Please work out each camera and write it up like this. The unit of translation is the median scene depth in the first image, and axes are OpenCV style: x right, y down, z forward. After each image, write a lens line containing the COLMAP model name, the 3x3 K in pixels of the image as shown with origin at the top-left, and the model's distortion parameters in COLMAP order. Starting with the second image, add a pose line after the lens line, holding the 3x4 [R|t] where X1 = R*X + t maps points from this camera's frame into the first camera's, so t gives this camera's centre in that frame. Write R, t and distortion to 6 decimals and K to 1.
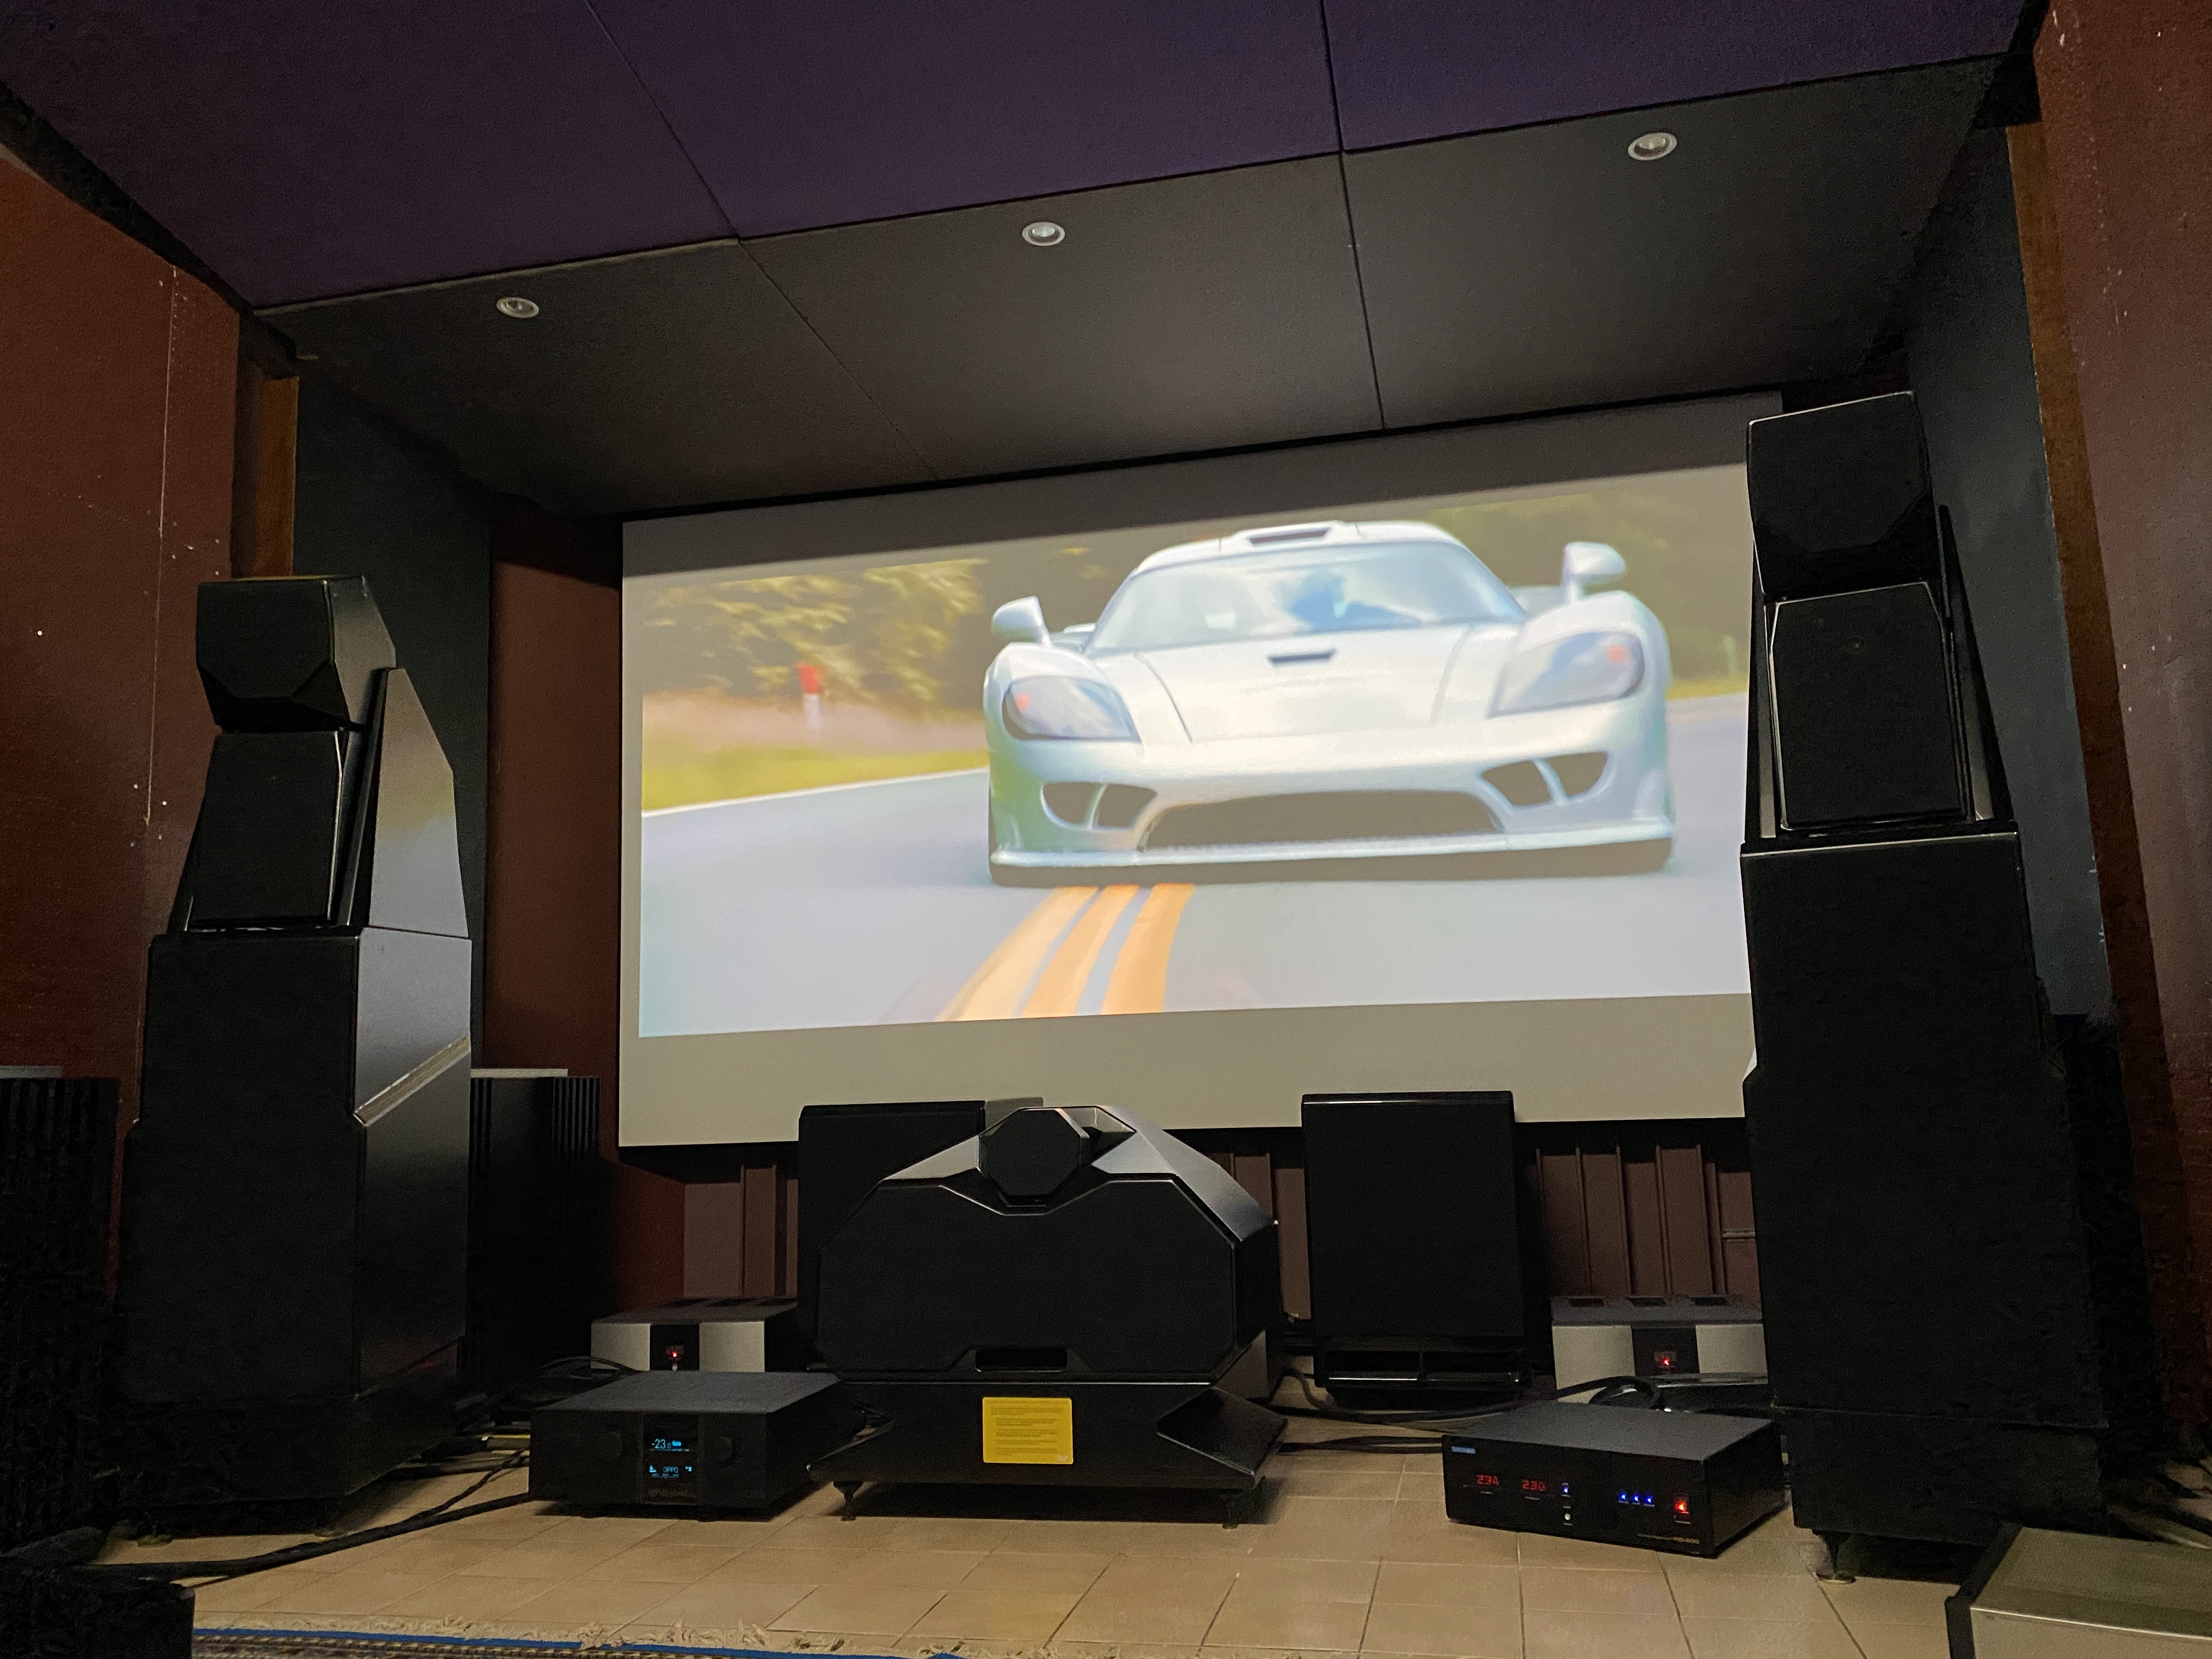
lens RADIAL K [[1693.7, 0, 1101.3], [0, 1693.7, 815.8], [0, 0, 1]] dist [0.004687, 0.002497]
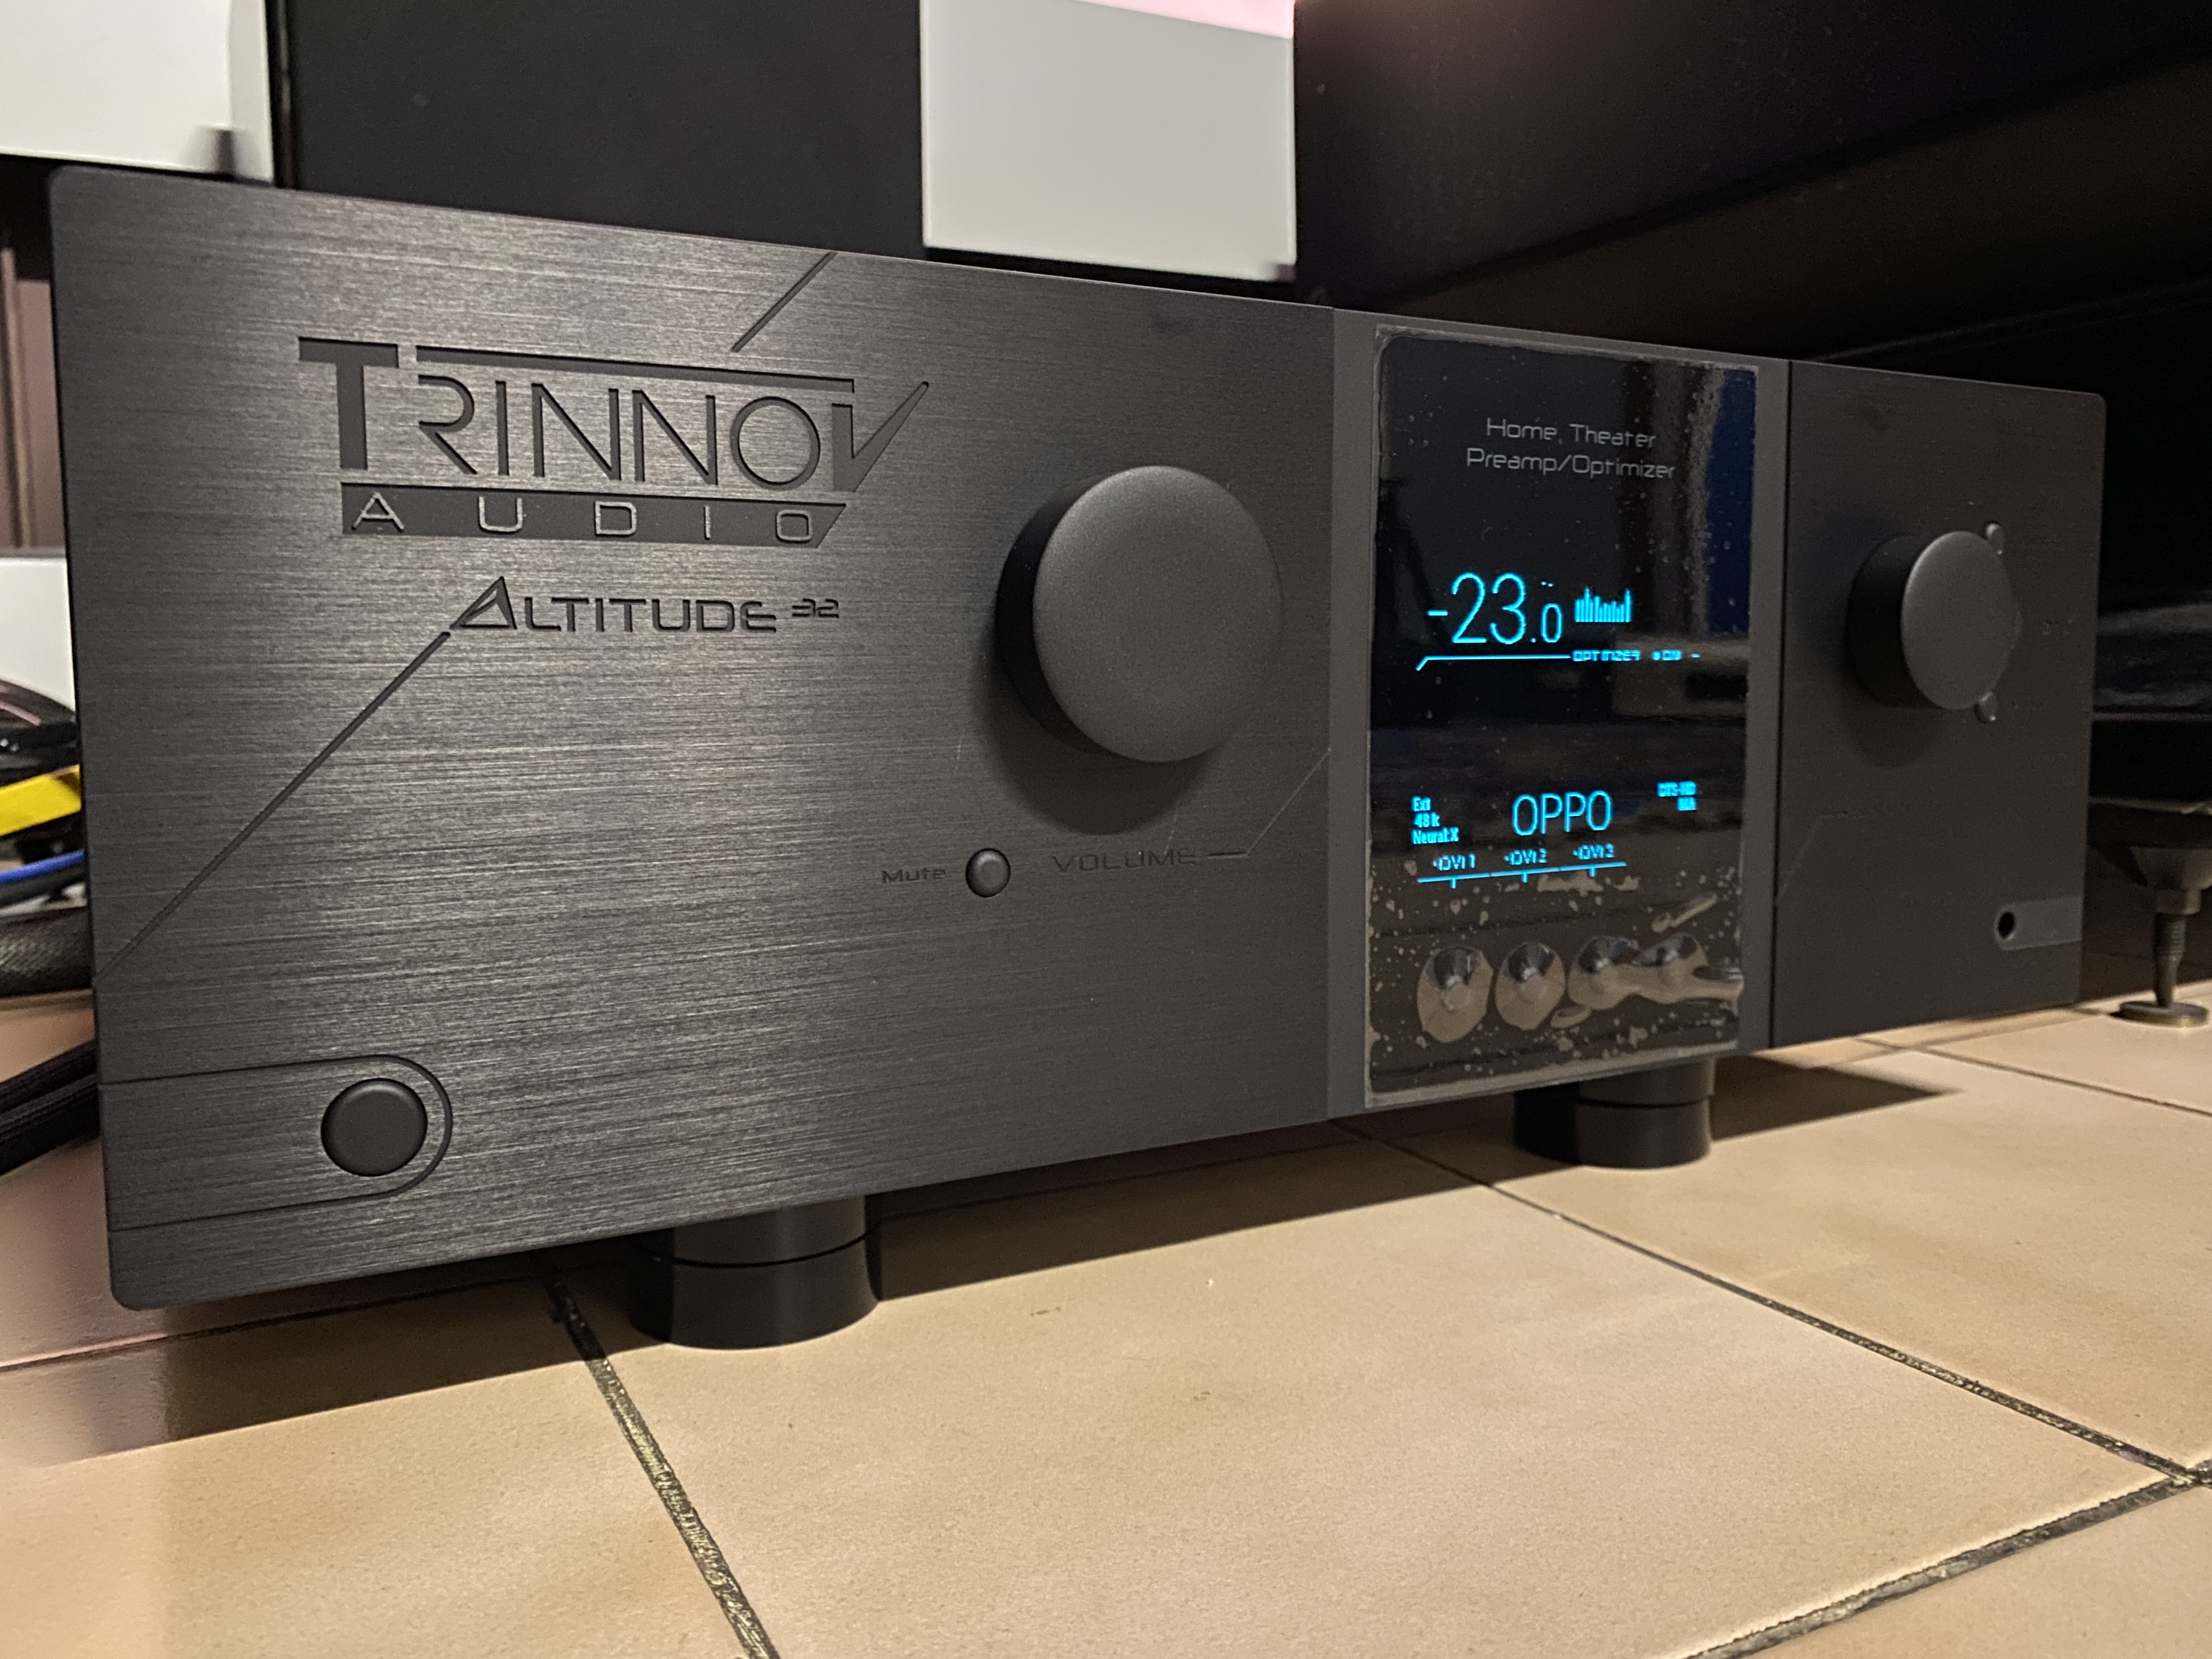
lens RADIAL K [[1697.2, 0, 1144.4], [0, 1697.2, 780.6], [0, 0, 1]] dist [0.083073, -0.107593]
pose [[0.758737, -0.030265, 0.650694, -0.343918], [-0.124387, 0.973807, 0.190335, 0.350009], [-0.639411, -0.225352, 0.735099, 0.894249]]
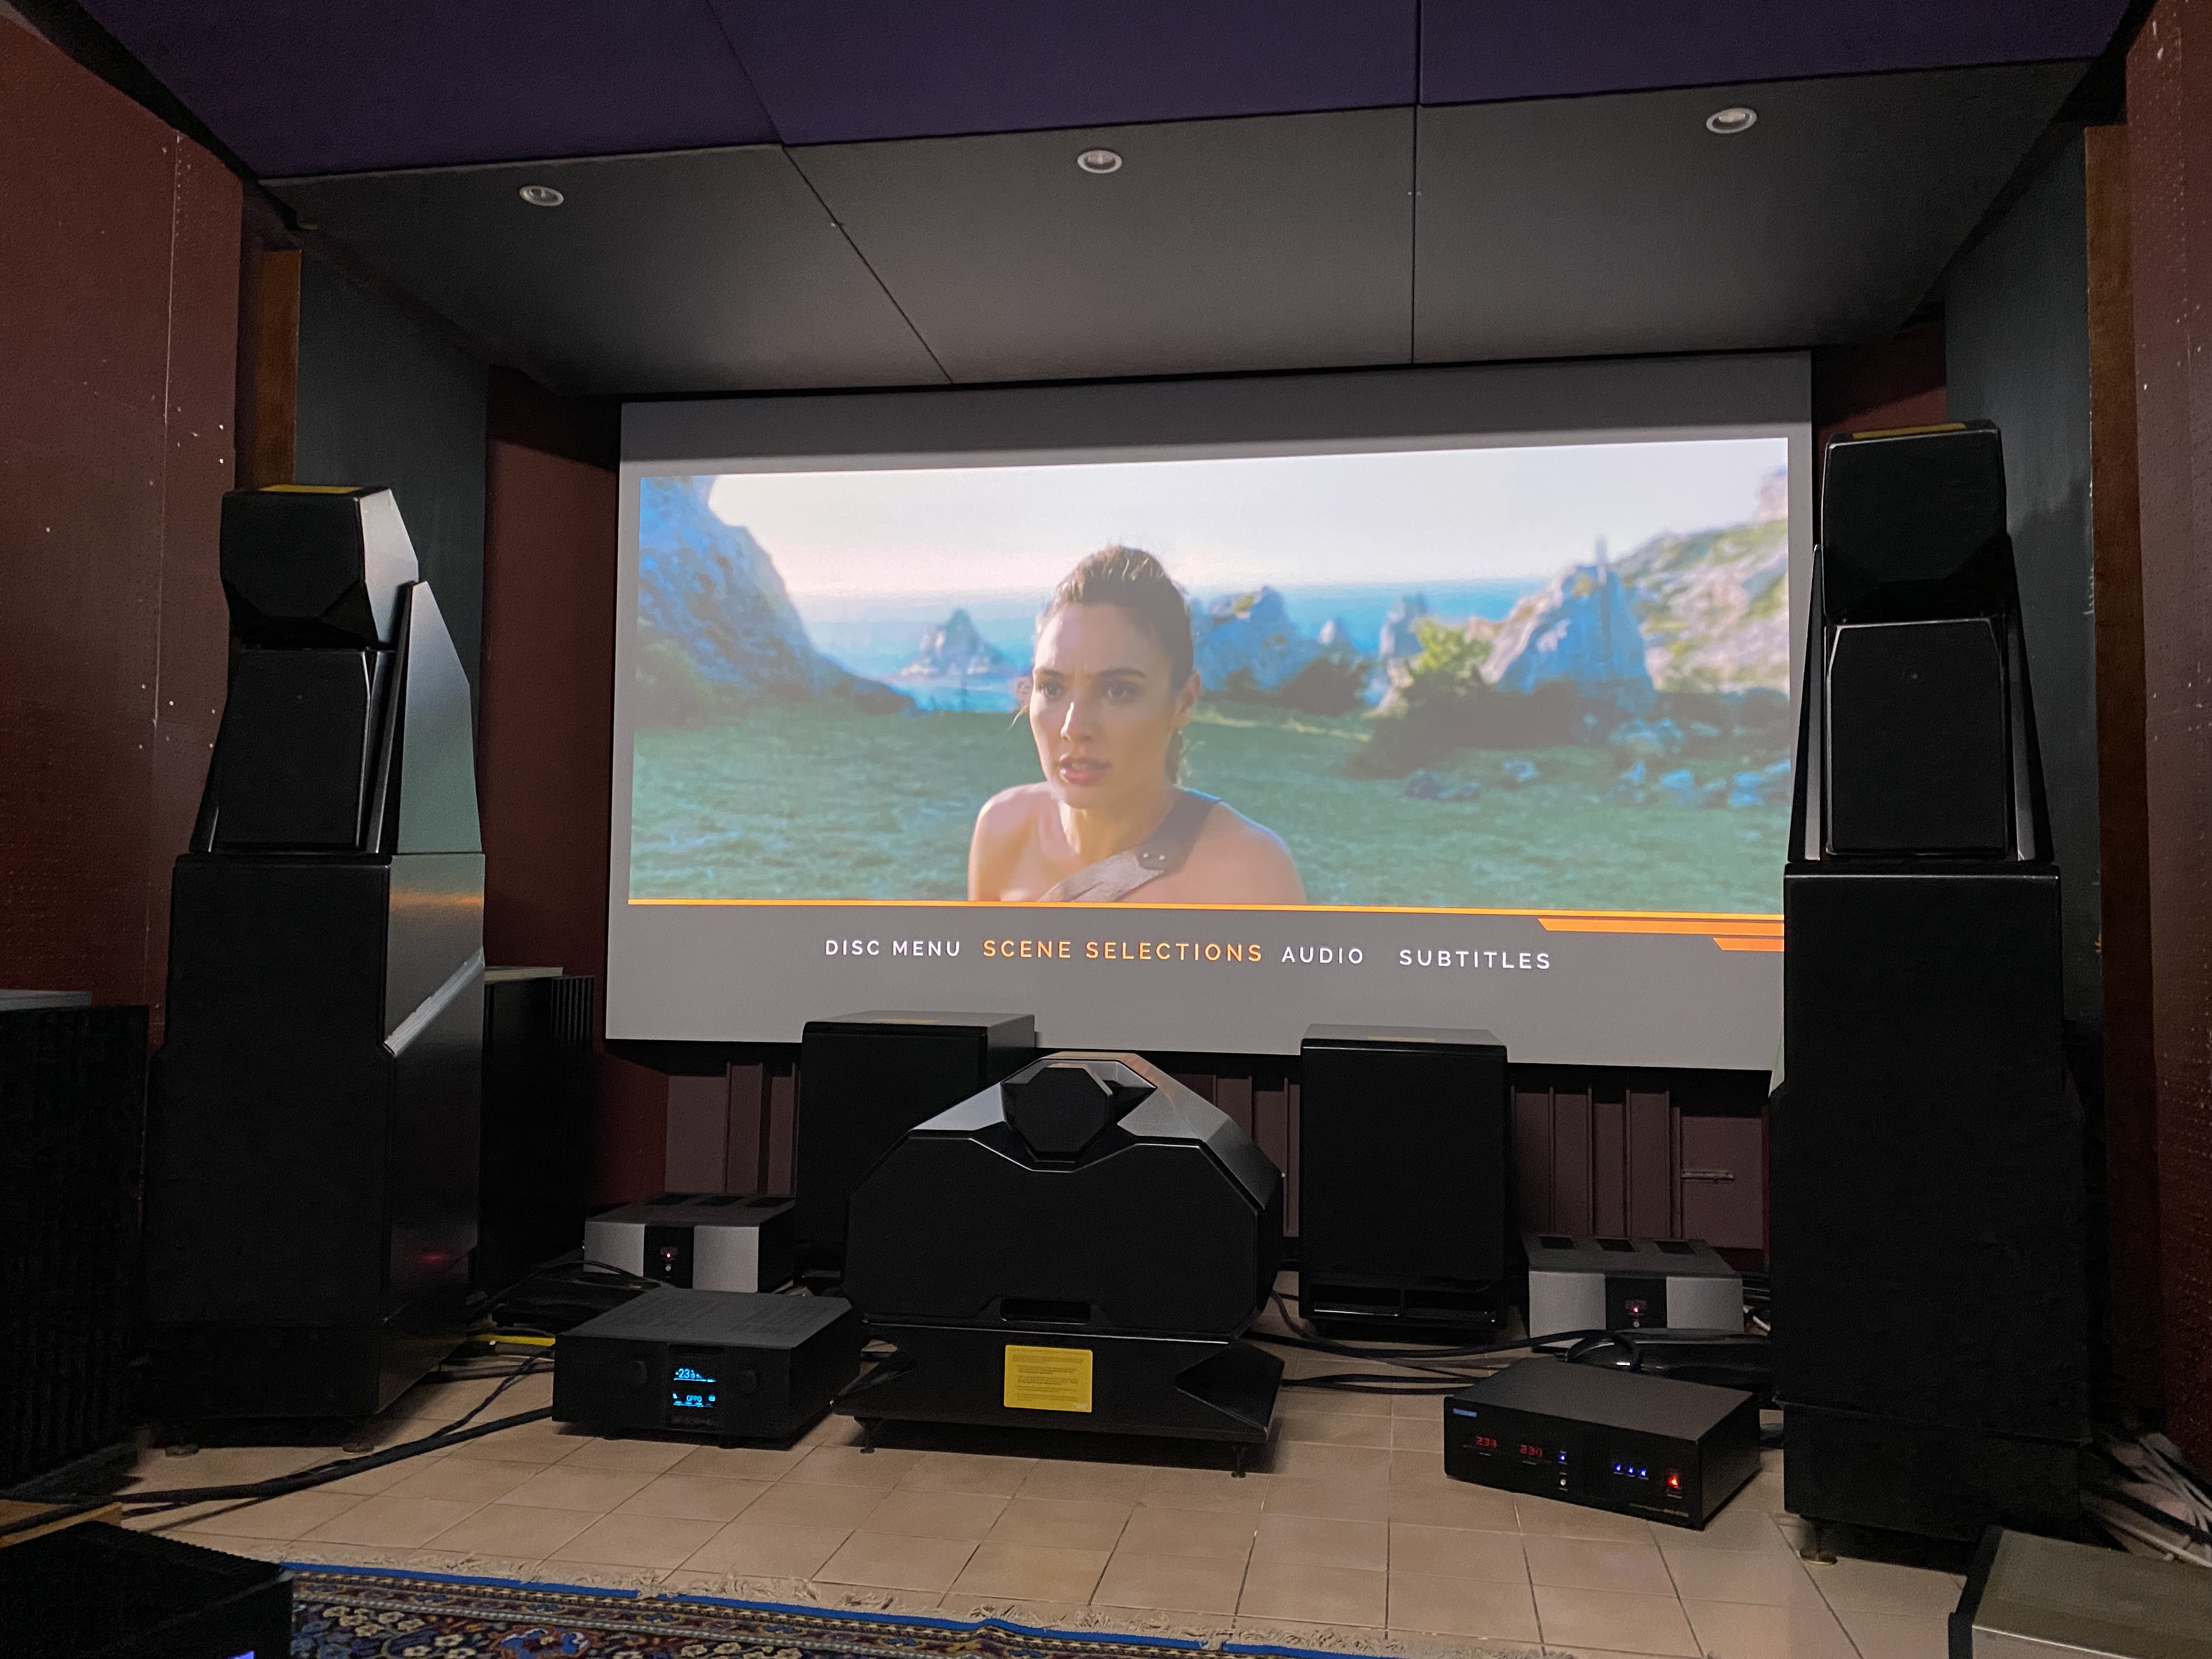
lens RADIAL K [[1691.2, 0, 1104.1], [0, 1691.2, 817.6], [0, 0, 1]] dist [0.005509, 0.004307]
pose [[0.997667, 0.048543, 0.048002, -0.069827], [-0.052835, 0.994301, 0.092599, -0.069935], [-0.043234, -0.094919, 0.994546, 0.001484]]
